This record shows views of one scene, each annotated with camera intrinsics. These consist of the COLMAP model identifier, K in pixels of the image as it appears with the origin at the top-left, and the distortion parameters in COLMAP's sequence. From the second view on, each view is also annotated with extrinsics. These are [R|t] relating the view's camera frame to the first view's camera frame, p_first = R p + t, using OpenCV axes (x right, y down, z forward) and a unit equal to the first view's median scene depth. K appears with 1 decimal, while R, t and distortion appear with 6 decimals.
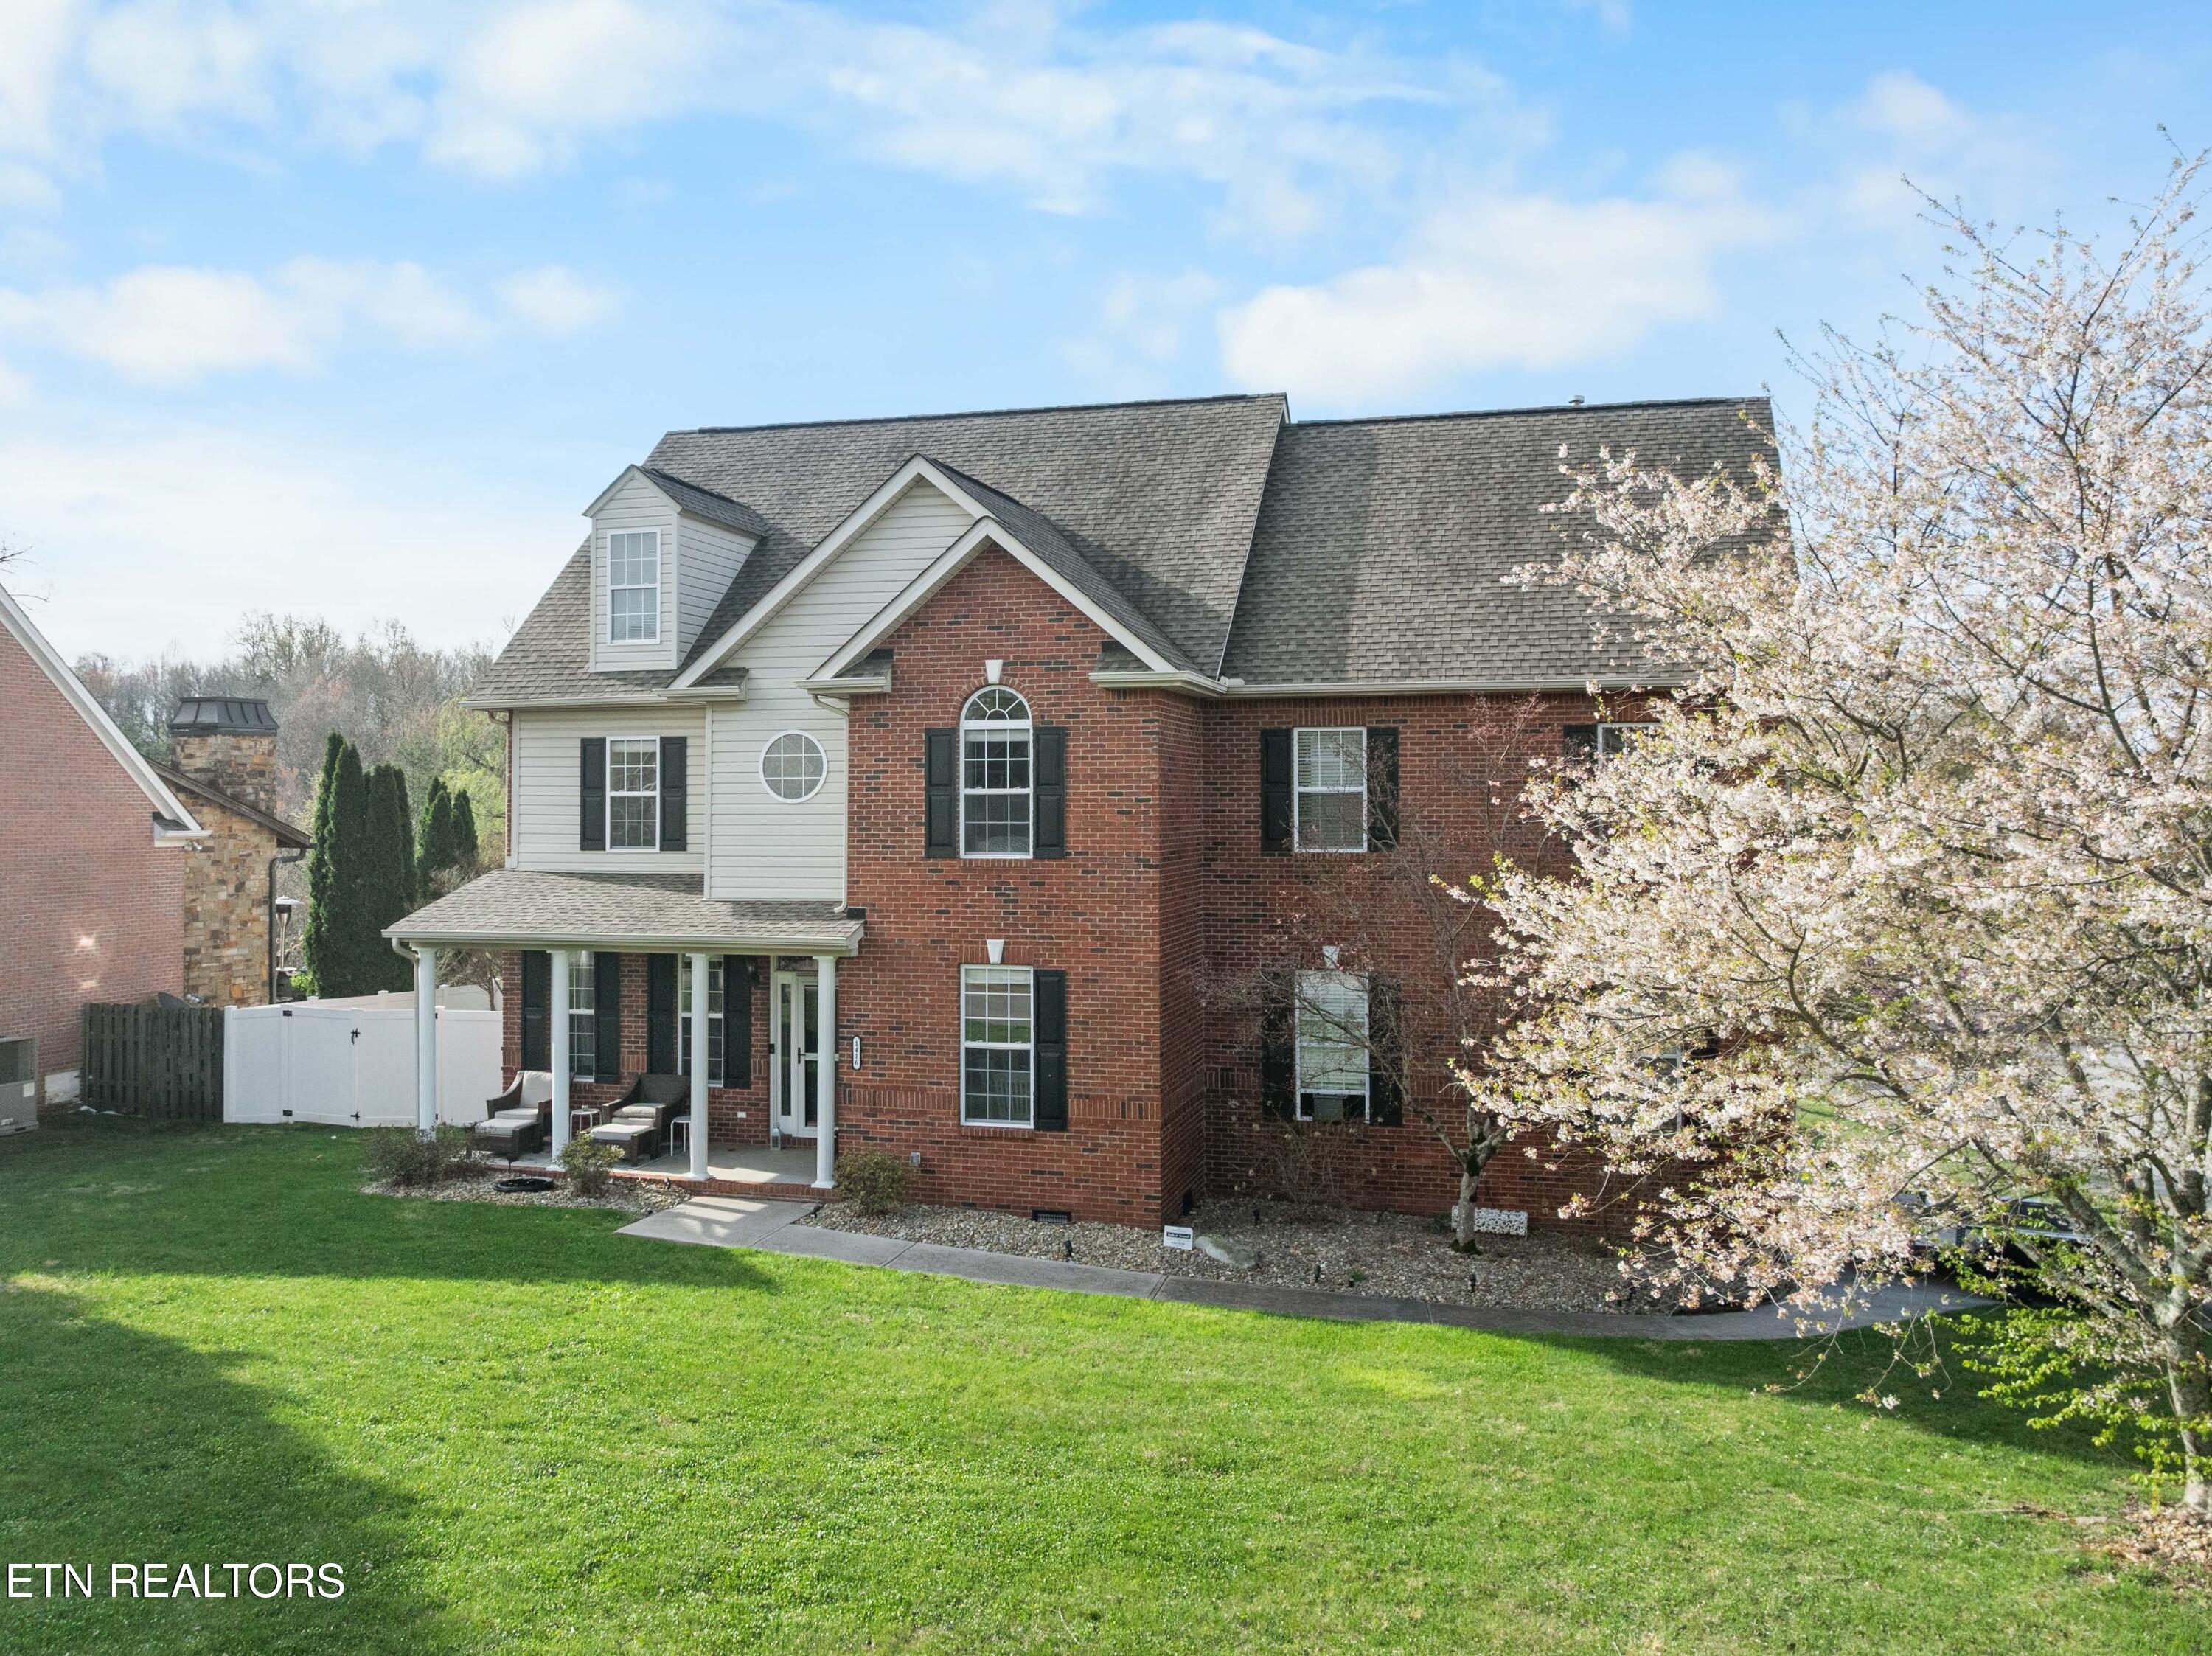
lens RADIAL K [[1891.2, 0, 1059.2], [0, 1891.2, 756.8], [0, 0, 1]] dist [-0.005950, -0.094397]
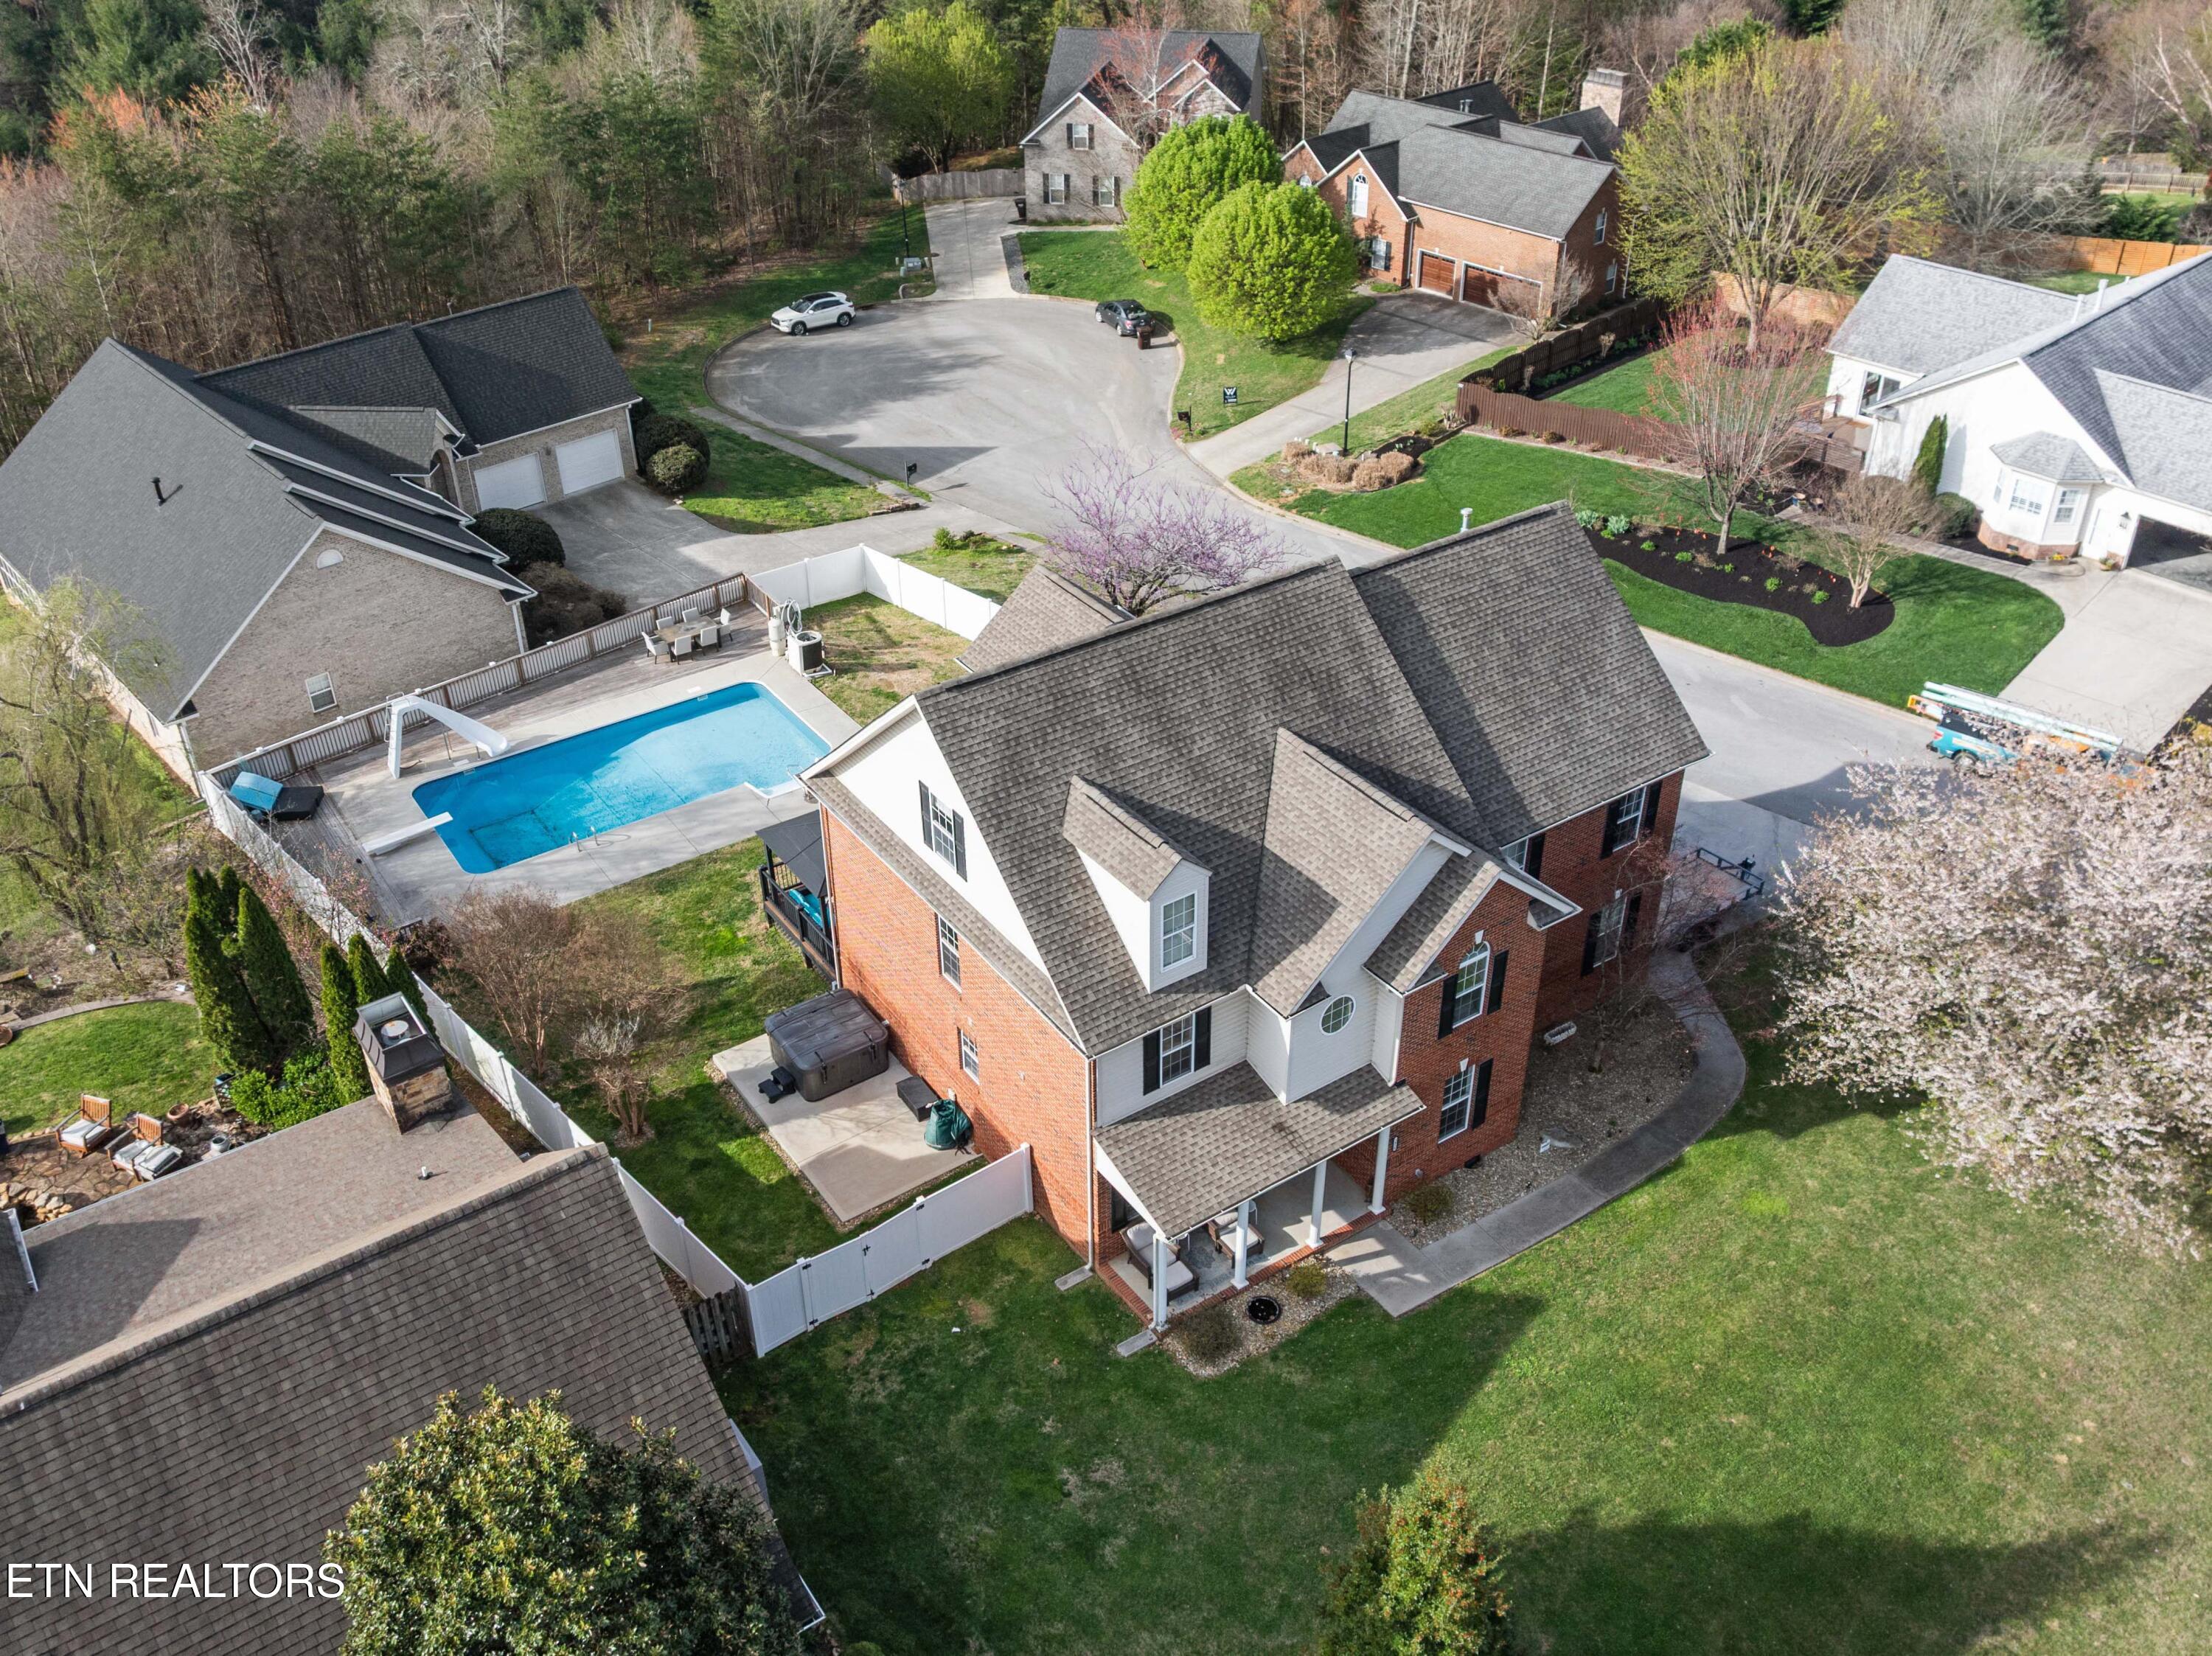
lens RADIAL K [[1887.3, 0, 1092.2], [0, 1887.3, 795.6], [0, 0, 1]] dist [-0.002605, -0.083439]
pose [[0.641801, -0.421027, 0.640959, -1.240565], [-0.009963, 0.831161, 0.555942, -1.048347], [-0.766807, -0.363189, 0.529245, 0.419290]]
